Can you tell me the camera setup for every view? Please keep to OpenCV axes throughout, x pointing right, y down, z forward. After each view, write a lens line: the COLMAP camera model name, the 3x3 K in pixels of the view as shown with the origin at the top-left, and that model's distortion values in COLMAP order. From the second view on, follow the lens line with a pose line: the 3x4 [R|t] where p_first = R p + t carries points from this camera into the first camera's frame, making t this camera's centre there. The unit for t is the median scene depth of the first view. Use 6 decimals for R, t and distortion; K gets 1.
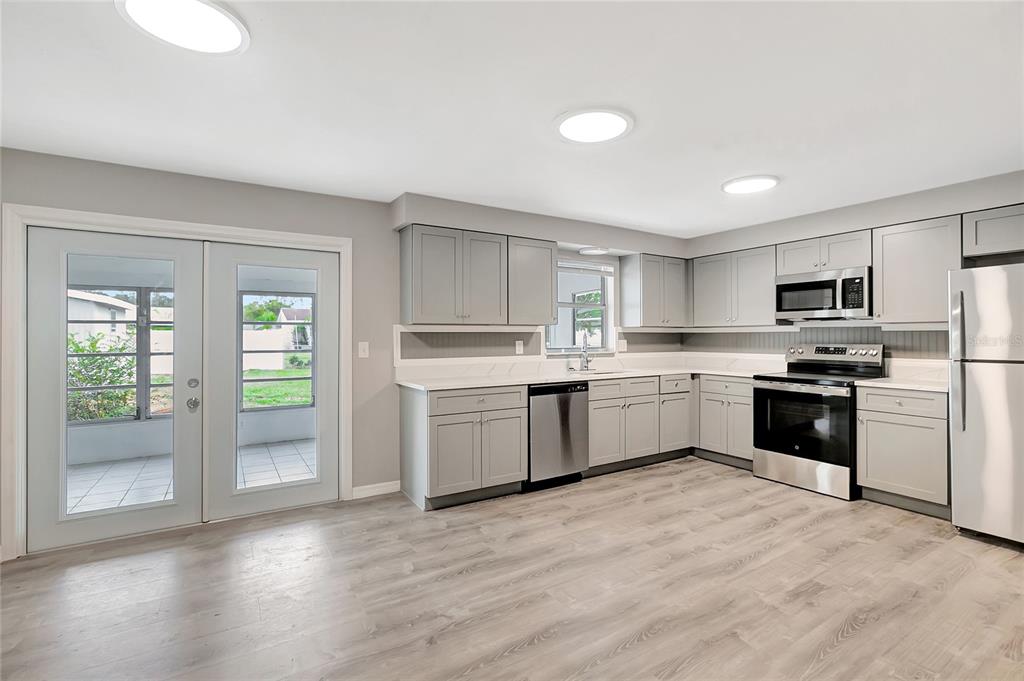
lens RADIAL K [[470.9, 0, 512.0], [0, 470.9, 340.5], [0, 0, 1]] dist [-0.024416, 0.000899]
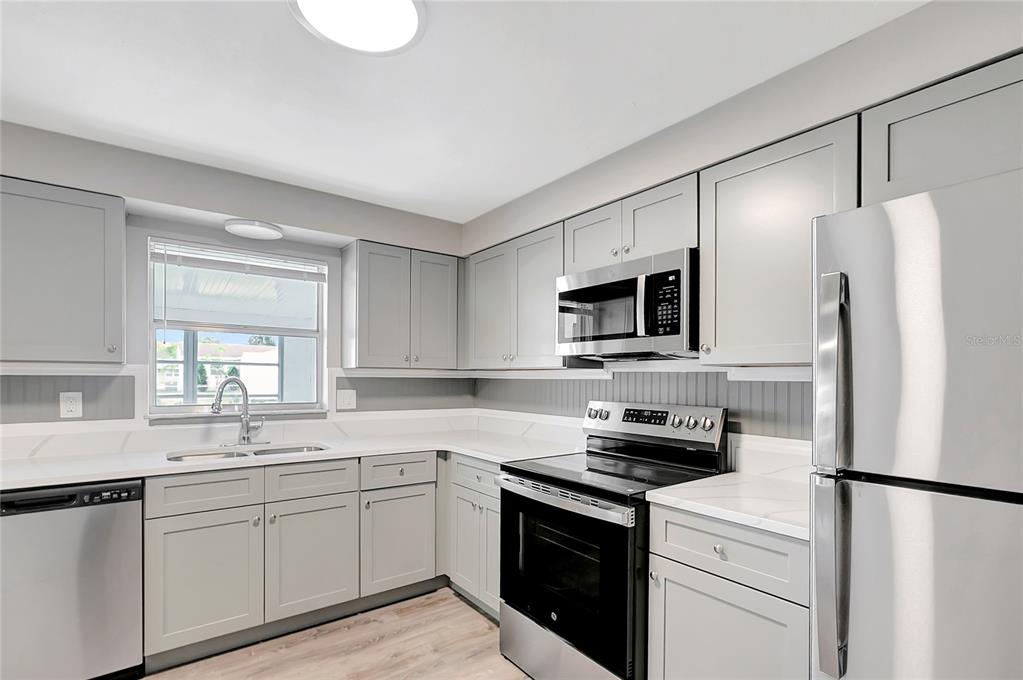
lens RADIAL K [[480.5, 0, 526.5], [0, 480.5, 380.9], [0, 0, 1]] dist [-0.033029, 0.000325]
pose [[0.993866, 0.008561, 0.110260, 0.485903], [-0.008503, 0.999963, -0.000998, -0.016906], [-0.110265, 0.000054, 0.993902, 0.466350]]
